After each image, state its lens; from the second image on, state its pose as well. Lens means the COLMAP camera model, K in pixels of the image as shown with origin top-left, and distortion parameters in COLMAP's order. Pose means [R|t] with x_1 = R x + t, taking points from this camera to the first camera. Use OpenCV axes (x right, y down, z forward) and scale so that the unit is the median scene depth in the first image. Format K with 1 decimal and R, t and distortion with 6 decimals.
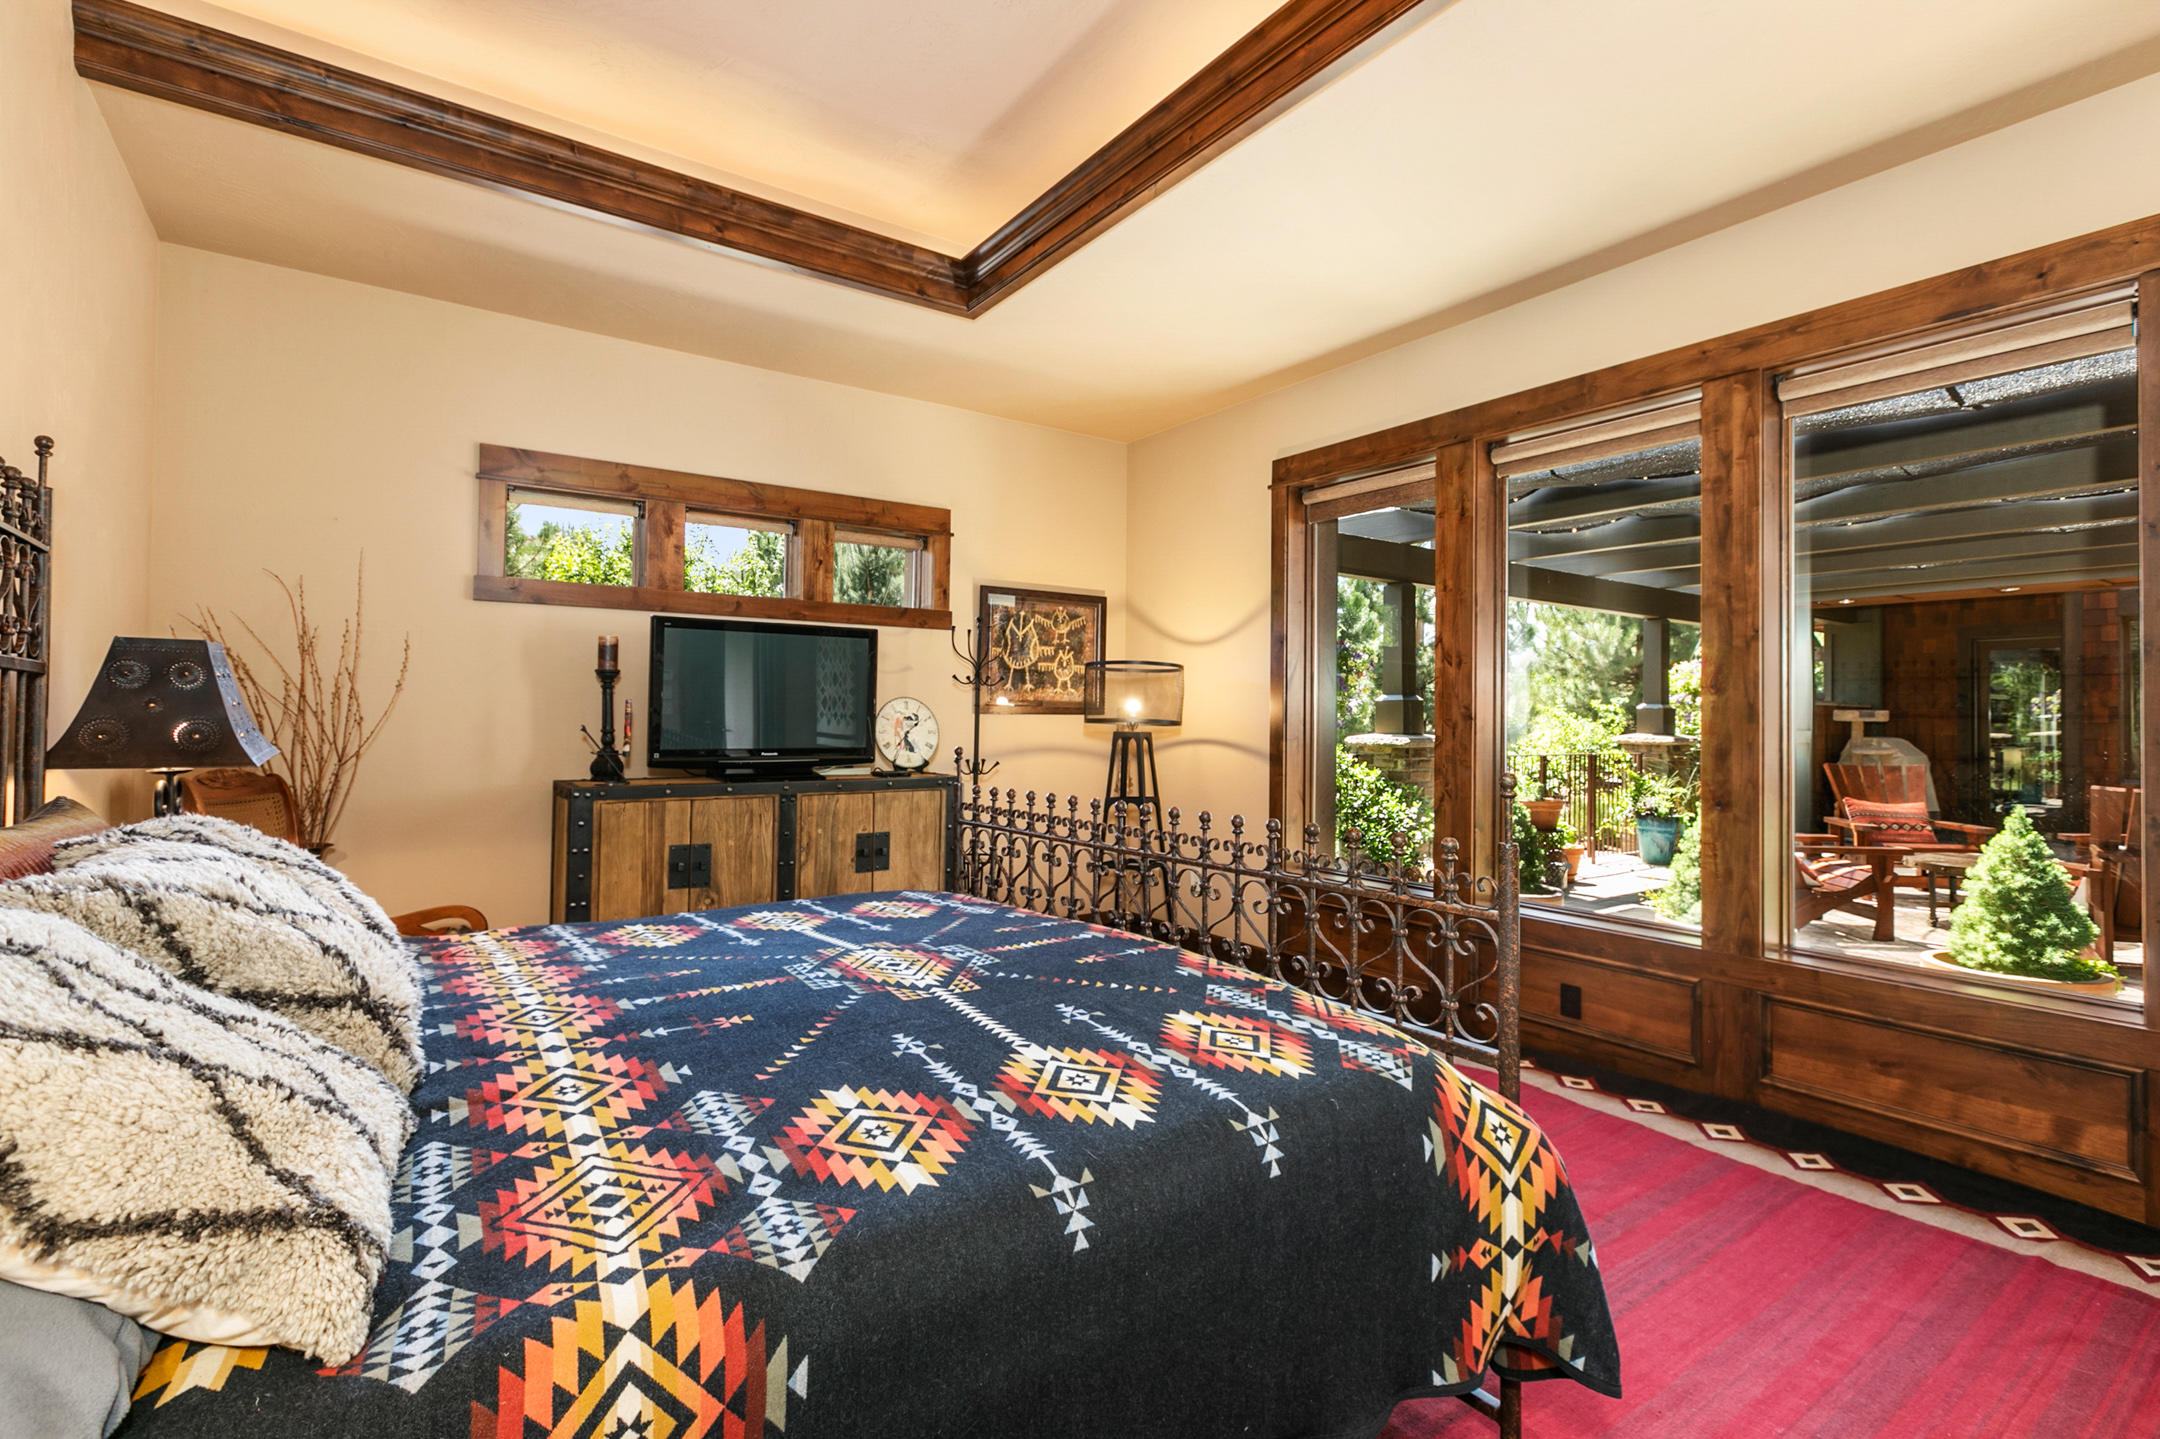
lens RADIAL K [[983.1, 0, 1088.2], [0, 983.1, 705.2], [0, 0, 1]] dist [-0.000483, -0.003829]
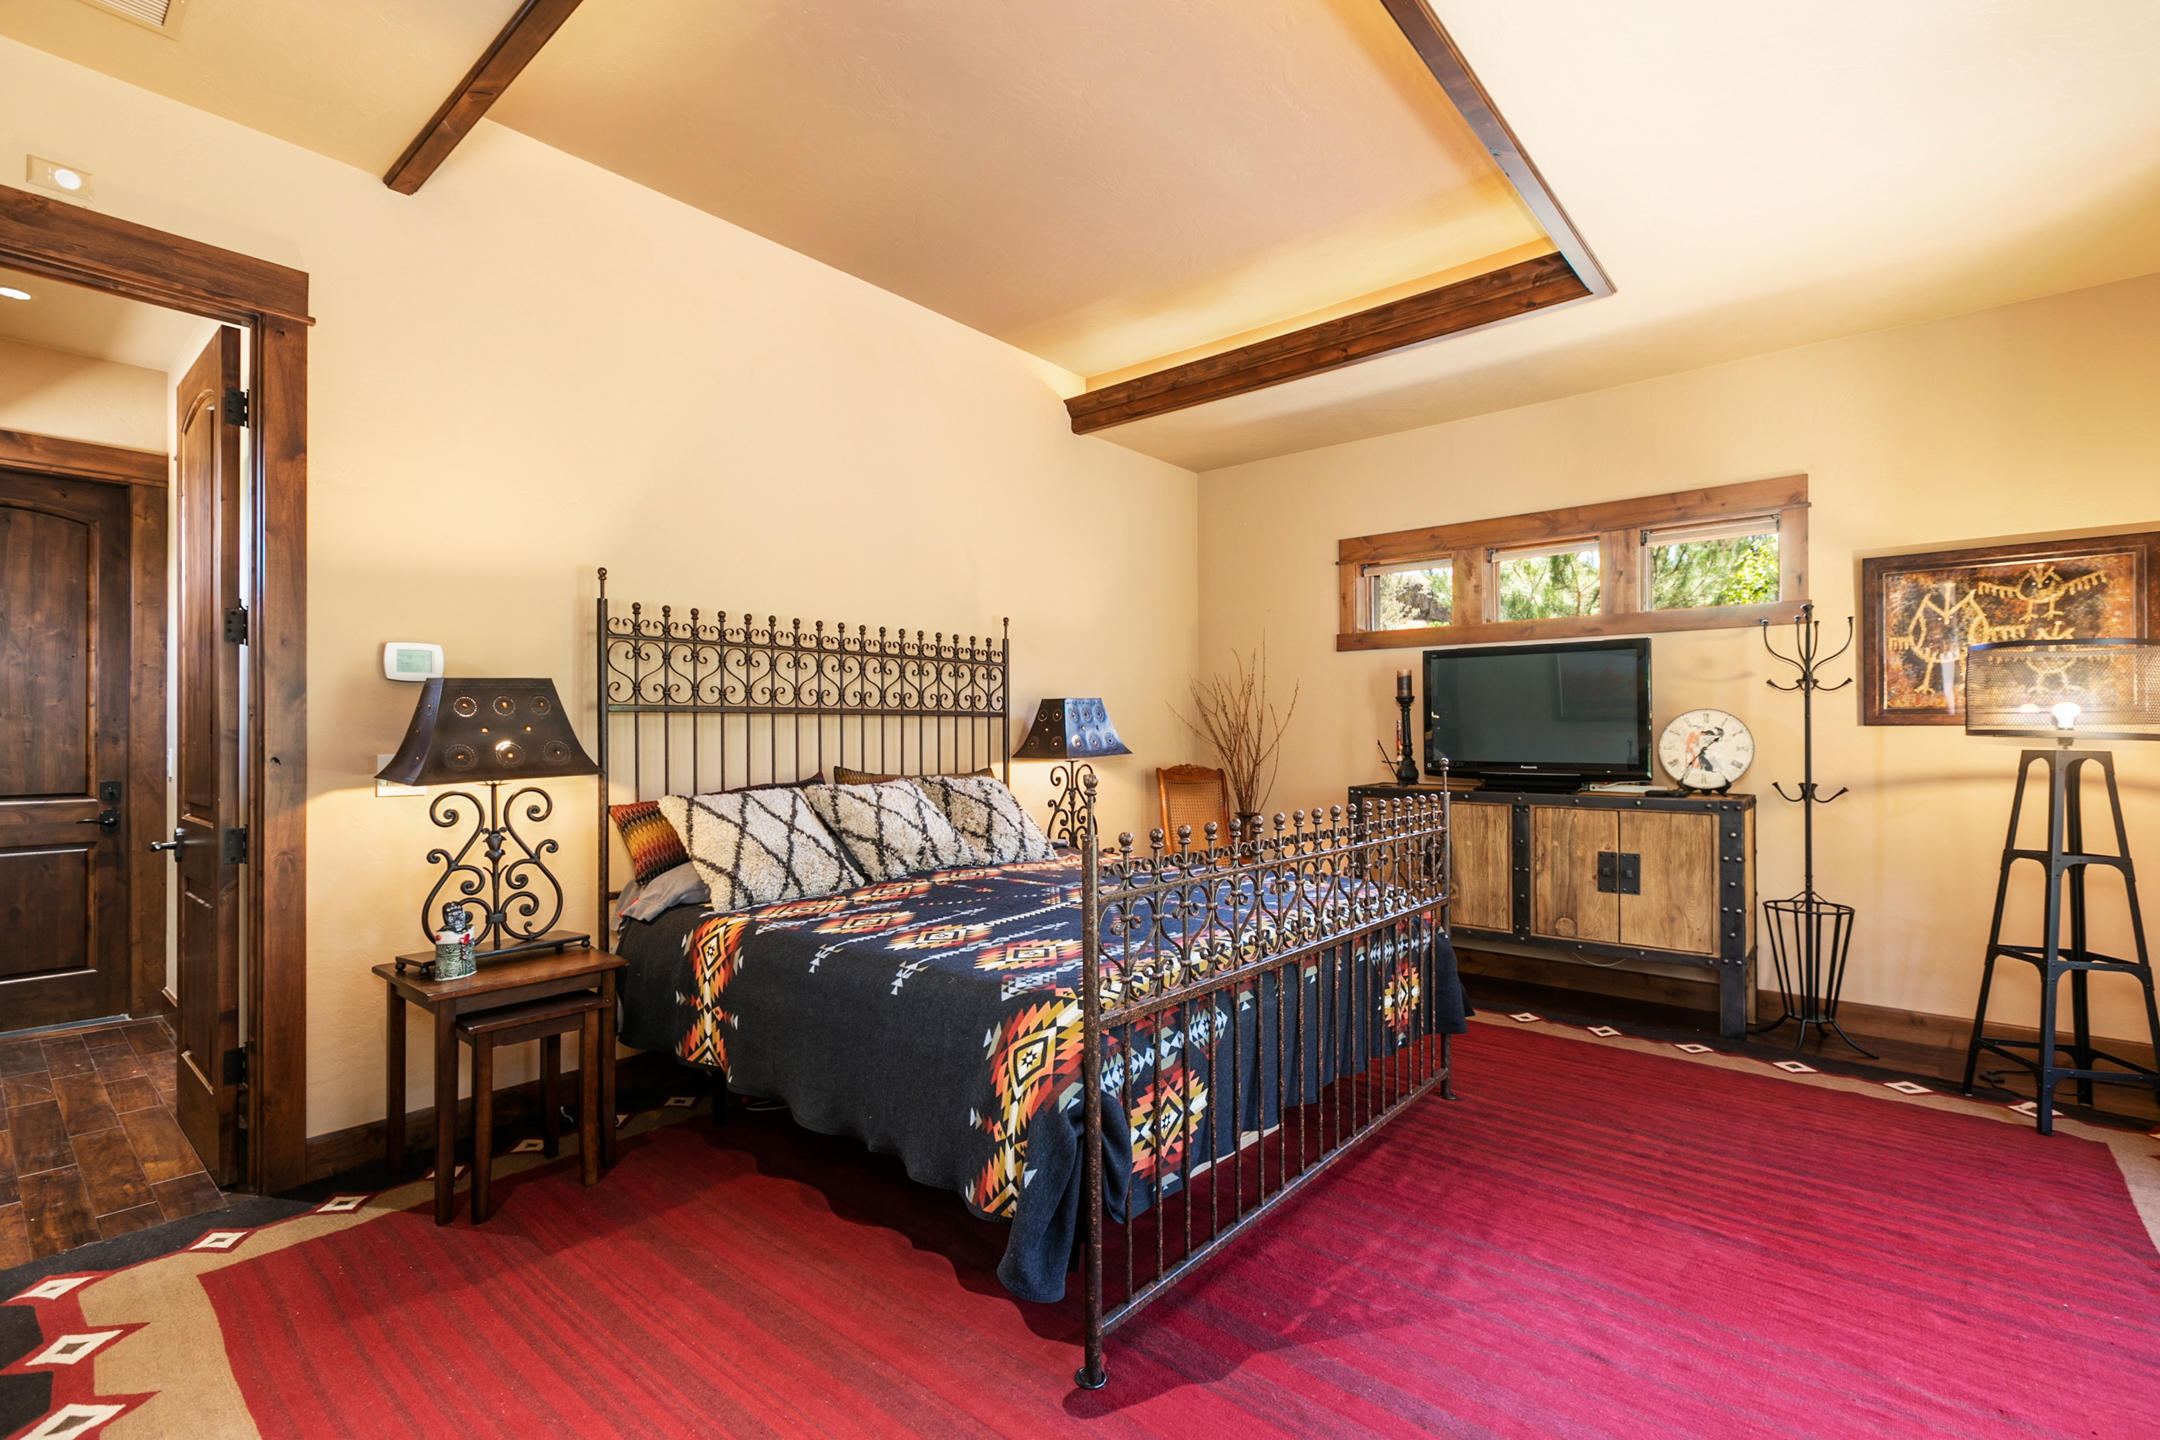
lens RADIAL K [[983.1, 0, 1093.2], [0, 983.1, 730.9], [0, 0, 1]] dist [-0.000483, -0.003829]
pose [[0.253564, -0.010748, -0.967259, 0.586170], [0.017047, 0.999833, -0.006641, 0.009174], [0.967168, -0.014805, 0.253705, 0.269980]]
